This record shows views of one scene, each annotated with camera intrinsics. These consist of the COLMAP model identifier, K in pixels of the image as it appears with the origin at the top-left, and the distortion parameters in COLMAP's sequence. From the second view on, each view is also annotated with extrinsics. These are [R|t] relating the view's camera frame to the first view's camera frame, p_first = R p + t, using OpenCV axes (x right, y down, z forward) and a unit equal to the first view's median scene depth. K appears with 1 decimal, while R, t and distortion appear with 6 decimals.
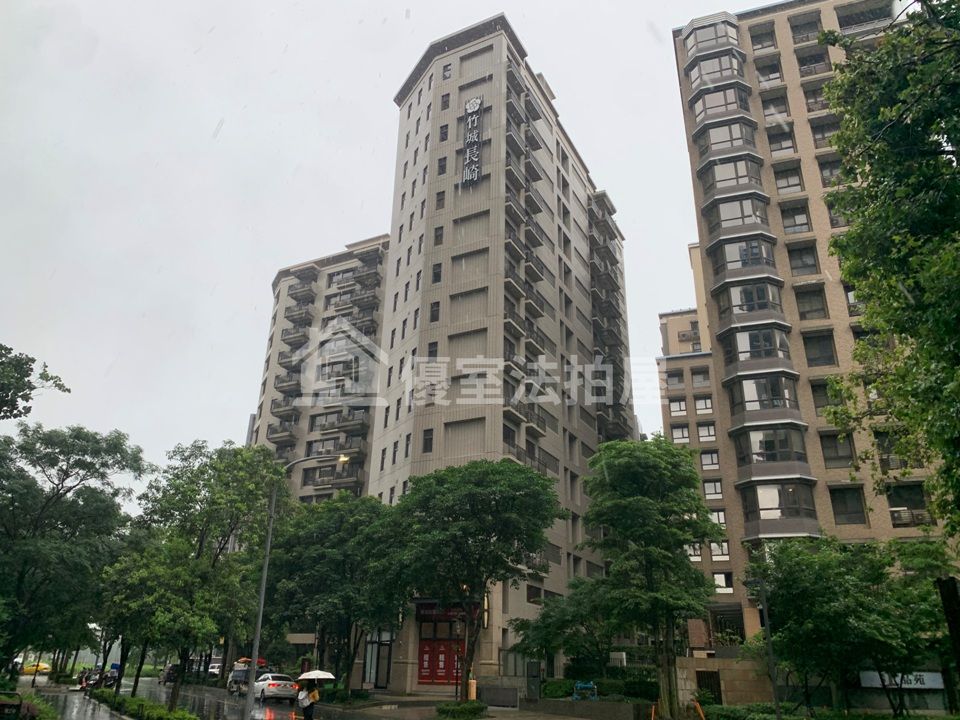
lens RADIAL K [[721.5, 0, 480.0], [0, 721.5, 360.0], [0, 0, 1]] dist [-0.000028, -0.008561]
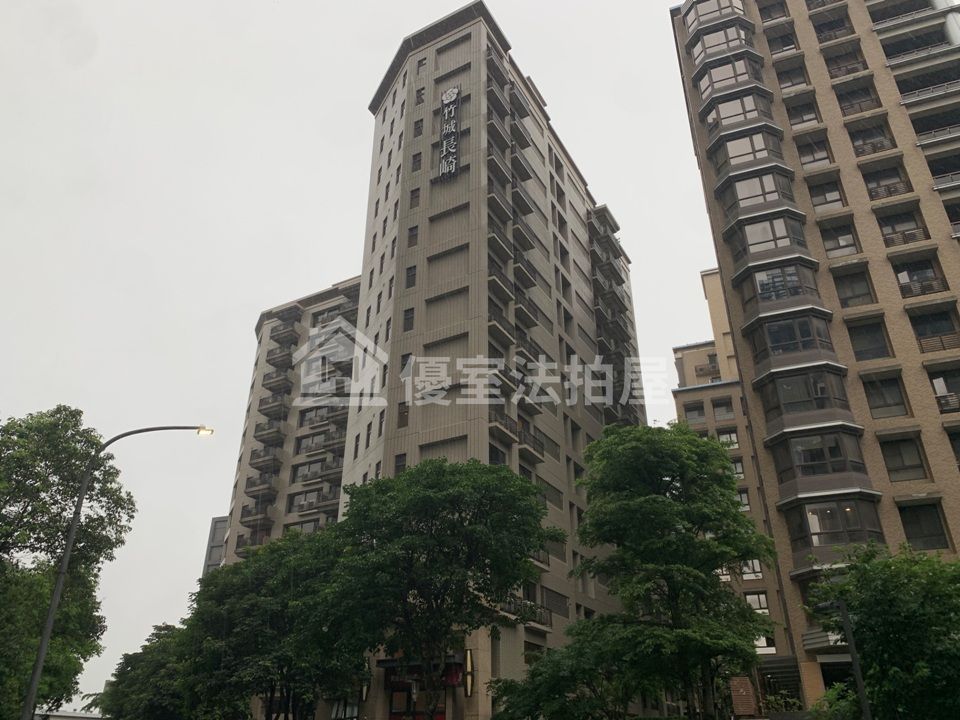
lens RADIAL K [[725.6, 0, 479.0], [0, 725.6, 369.3], [0, 0, 1]] dist [-0.001138, 0.005756]
pose [[0.999214, -0.034268, -0.019939, 0.033346], [0.032536, 0.996144, -0.081480, 0.059878], [0.022655, 0.080768, 0.996475, 0.136380]]
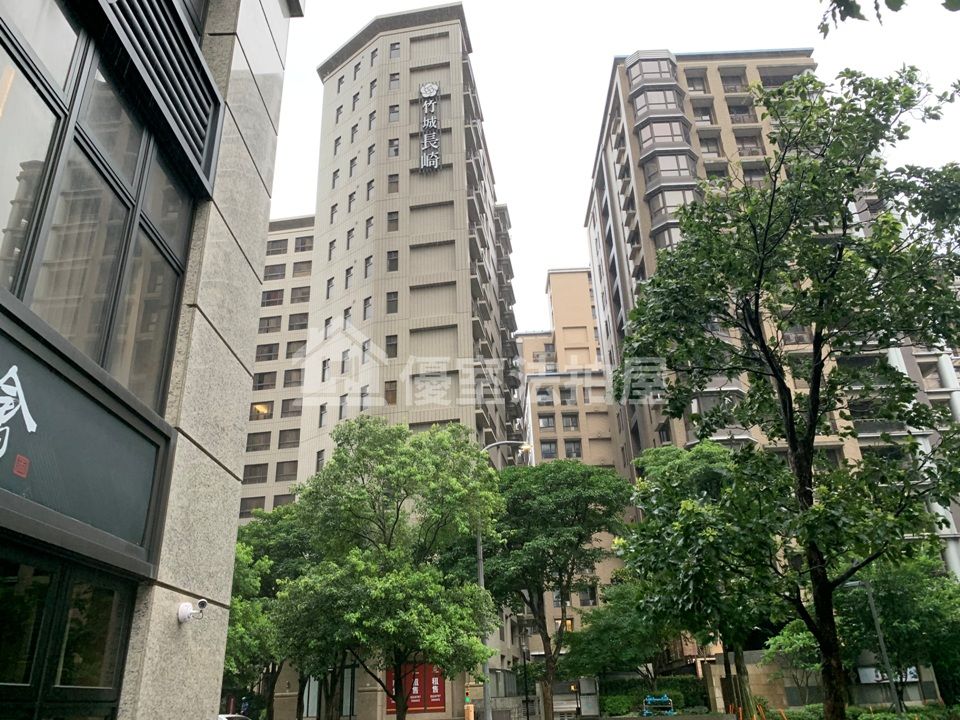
lens RADIAL K [[715.7, 0, 486.2], [0, 715.7, 363.7], [0, 0, 1]] dist [0.003327, 0.002441]
pose [[0.945229, 0.078222, 0.316897, -0.212639], [-0.071265, 0.996895, -0.033507, 0.031025], [-0.318534, 0.009088, 0.947868, 0.092905]]
